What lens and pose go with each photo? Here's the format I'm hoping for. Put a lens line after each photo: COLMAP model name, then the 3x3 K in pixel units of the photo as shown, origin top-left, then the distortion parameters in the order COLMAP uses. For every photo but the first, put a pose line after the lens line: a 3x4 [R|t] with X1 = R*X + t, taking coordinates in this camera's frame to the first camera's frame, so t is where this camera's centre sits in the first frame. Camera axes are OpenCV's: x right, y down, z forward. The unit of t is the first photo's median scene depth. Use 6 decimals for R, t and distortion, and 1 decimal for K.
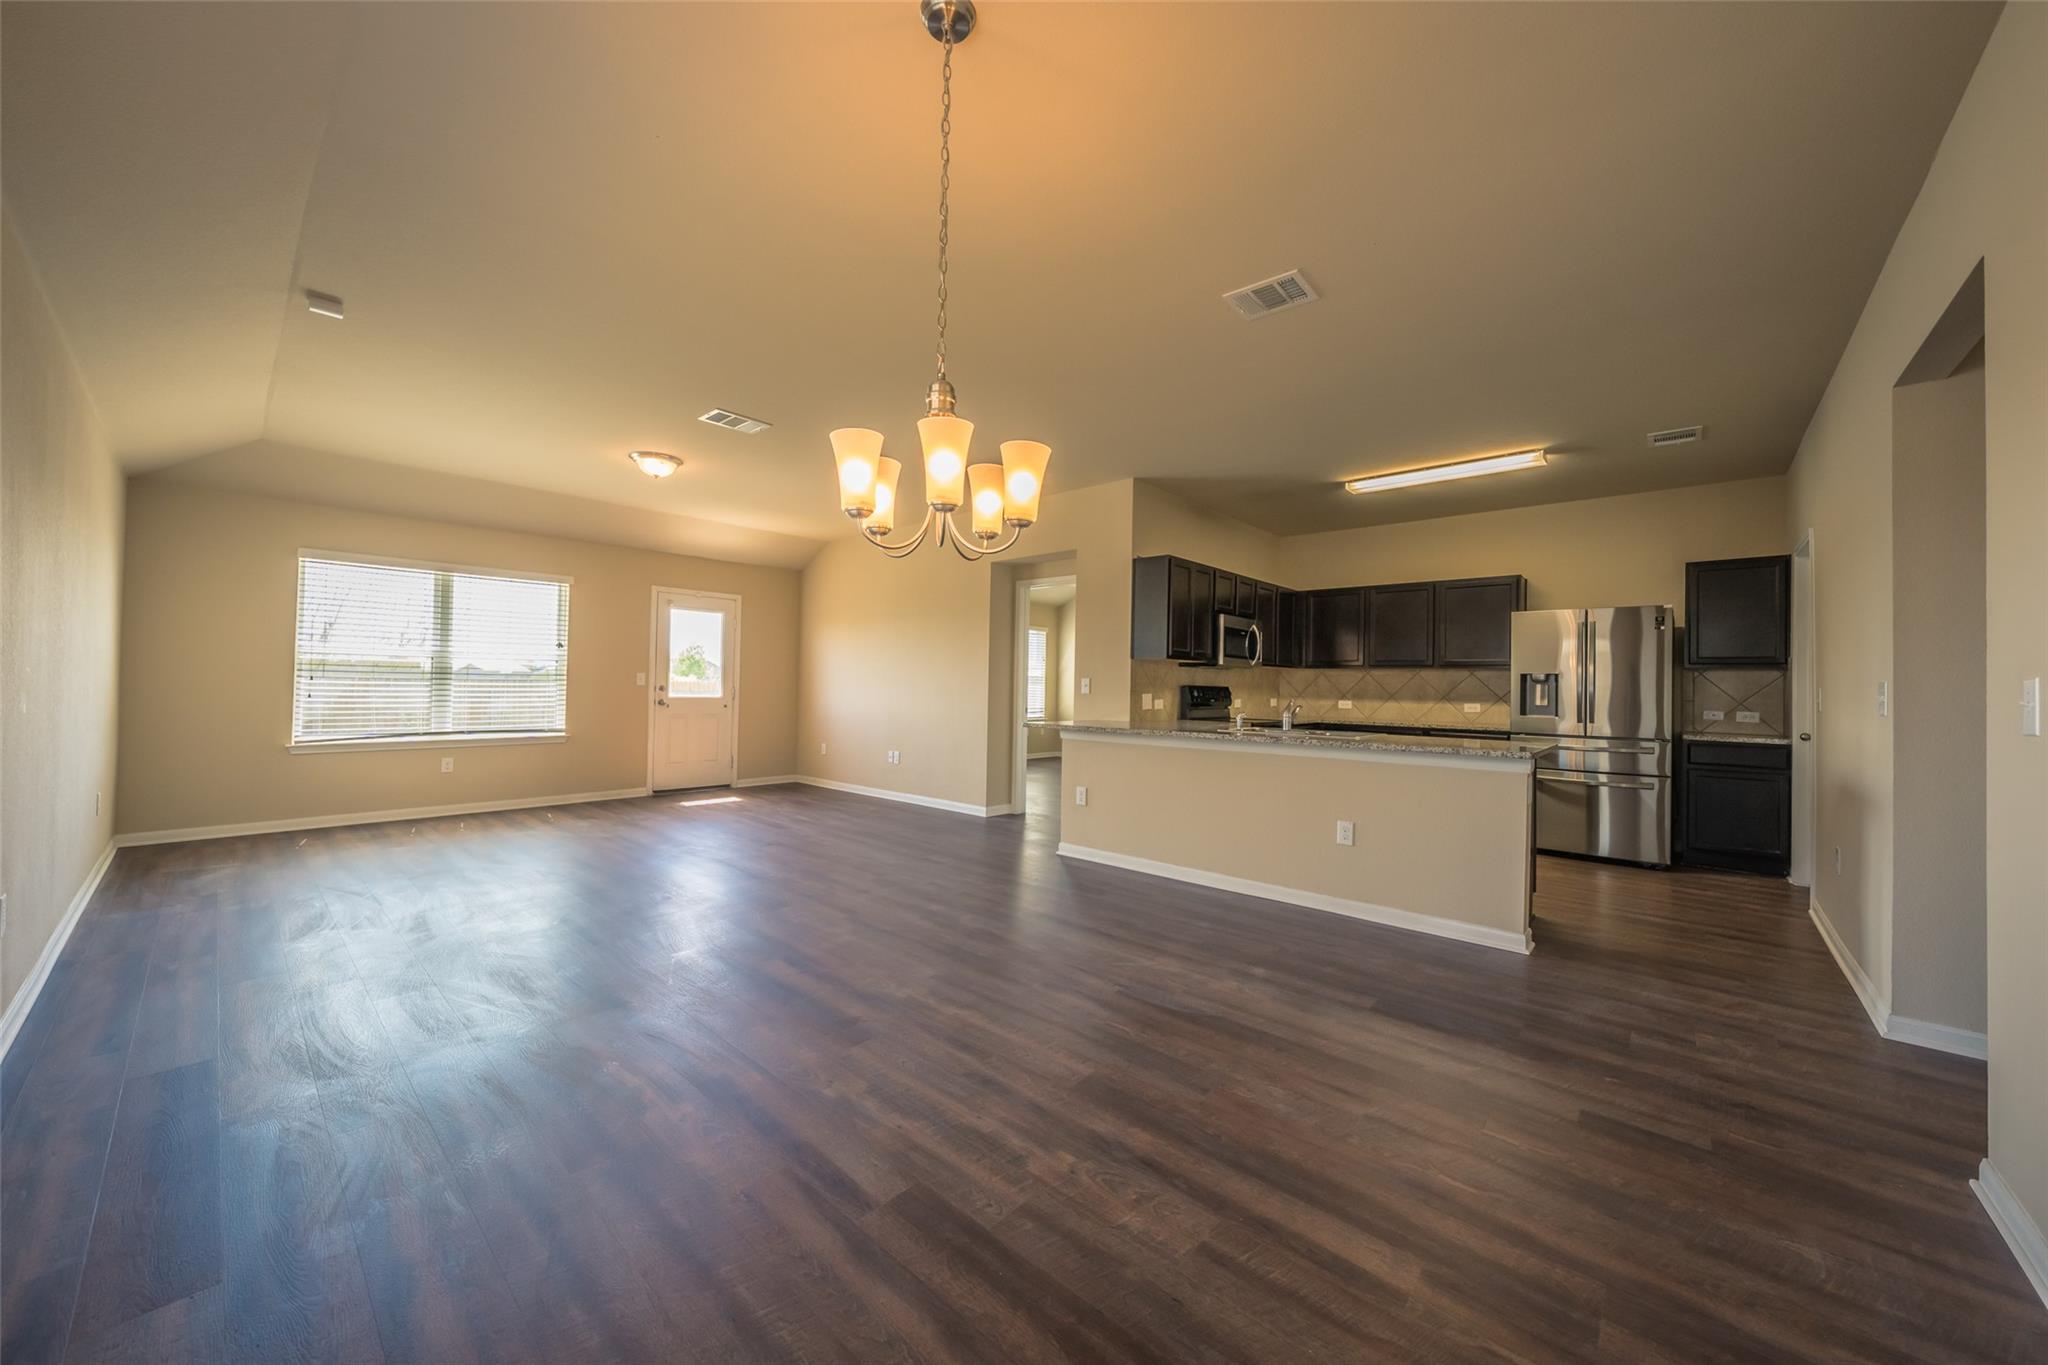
lens RADIAL K [[767.8, 0, 1007.8], [0, 767.8, 672.3], [0, 0, 1]] dist [-0.003035, 0.000368]
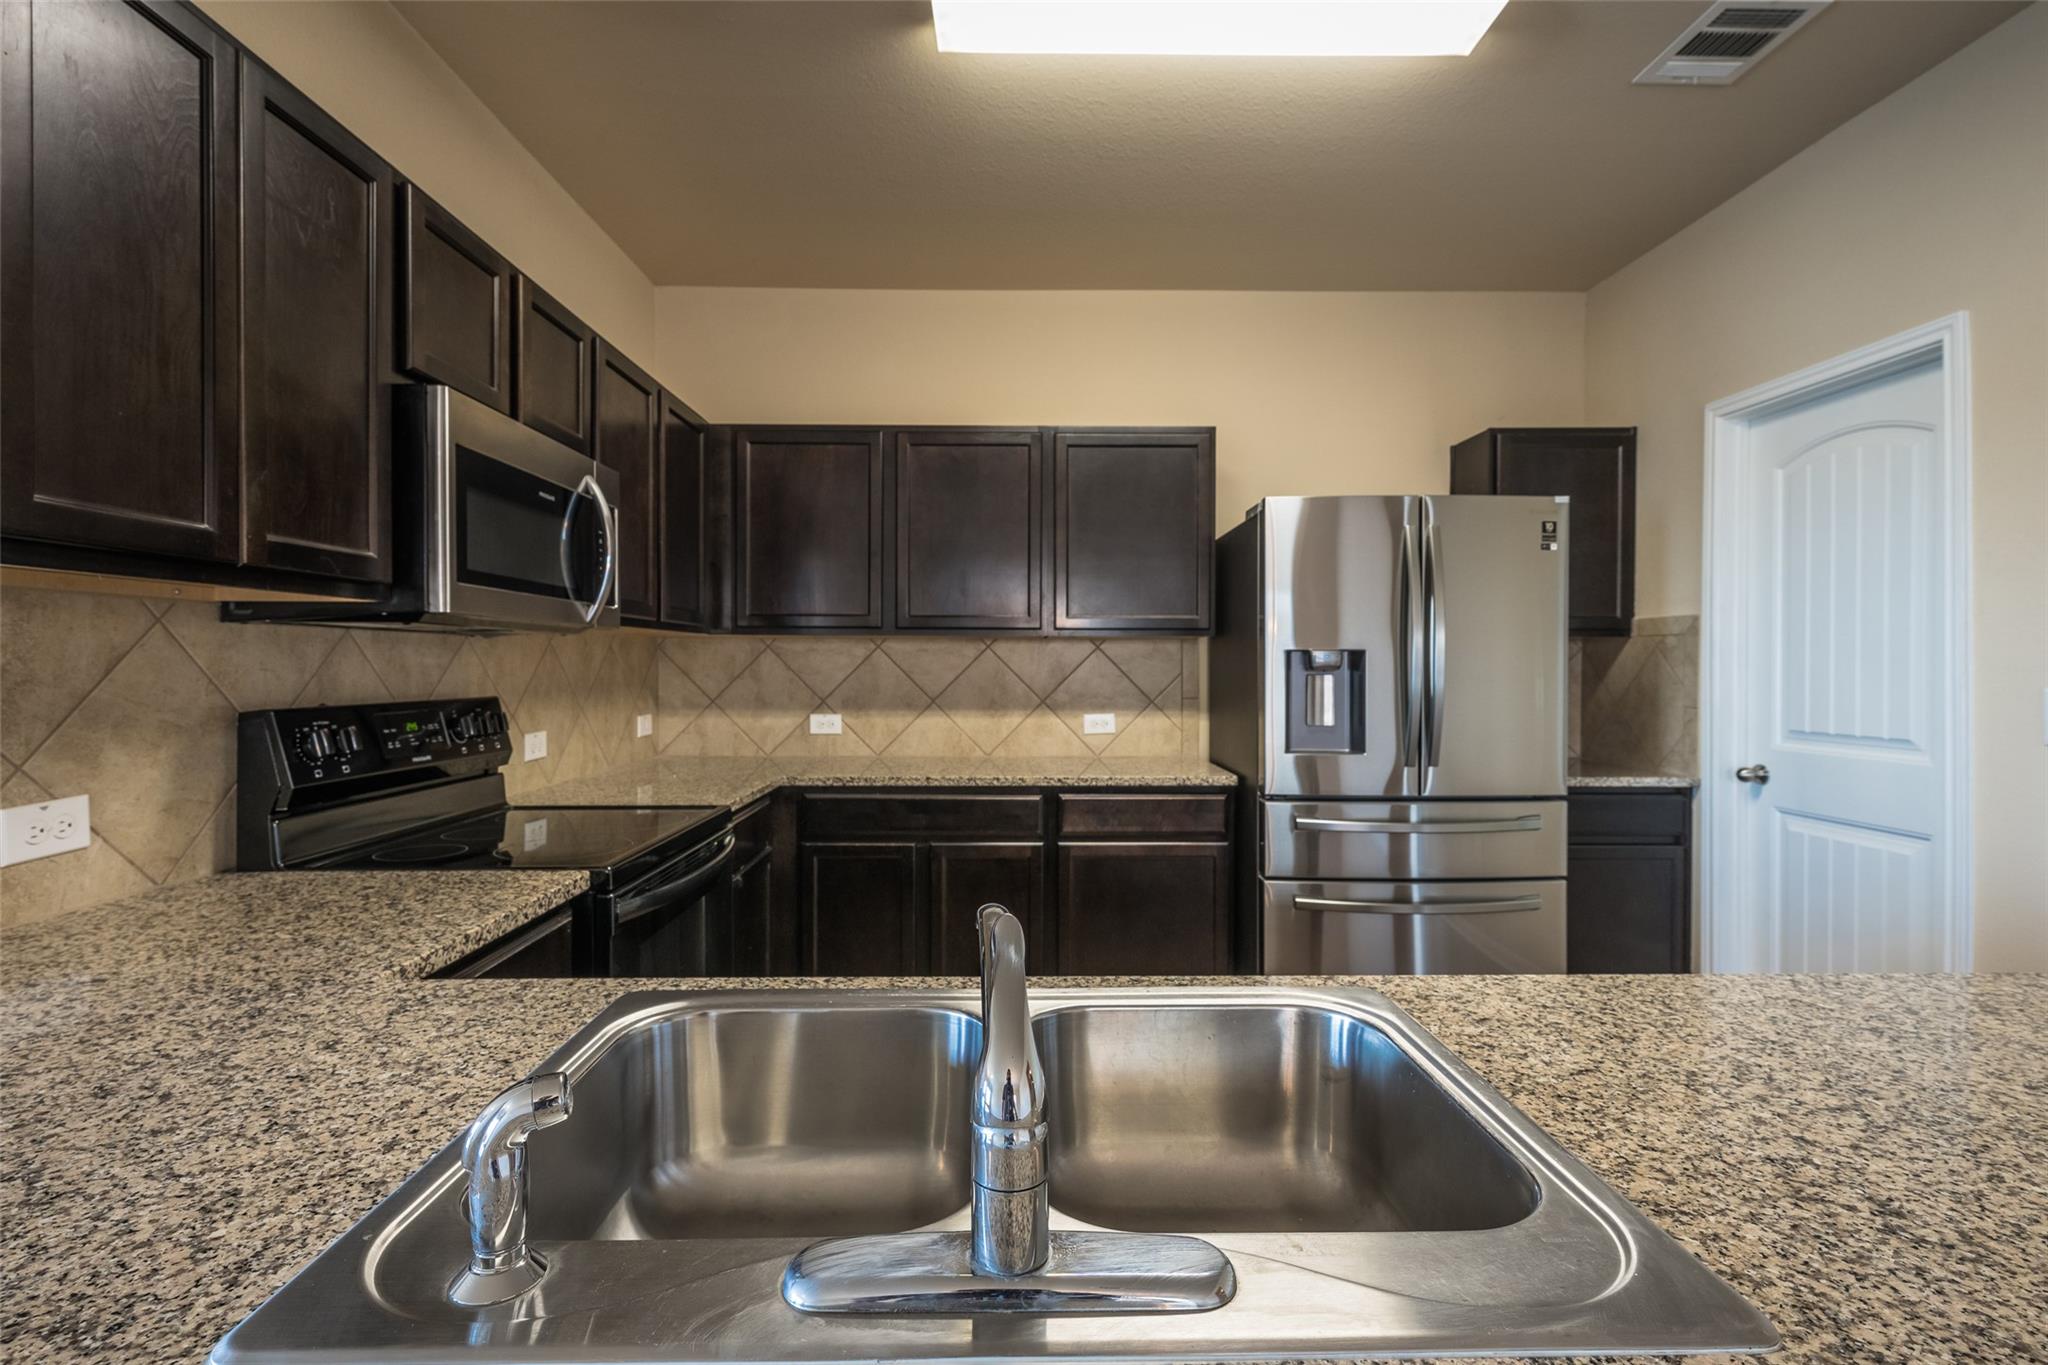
lens RADIAL K [[947.6, 0, 1023.6], [0, 947.6, 670.2], [0, 0, 1]] dist [-0.003819, -0.000357]
pose [[0.732768, -0.020715, 0.680163, 0.205498], [-0.000307, 0.999526, 0.030773, -0.002175], [-0.680478, -0.022758, 0.732415, 0.654742]]
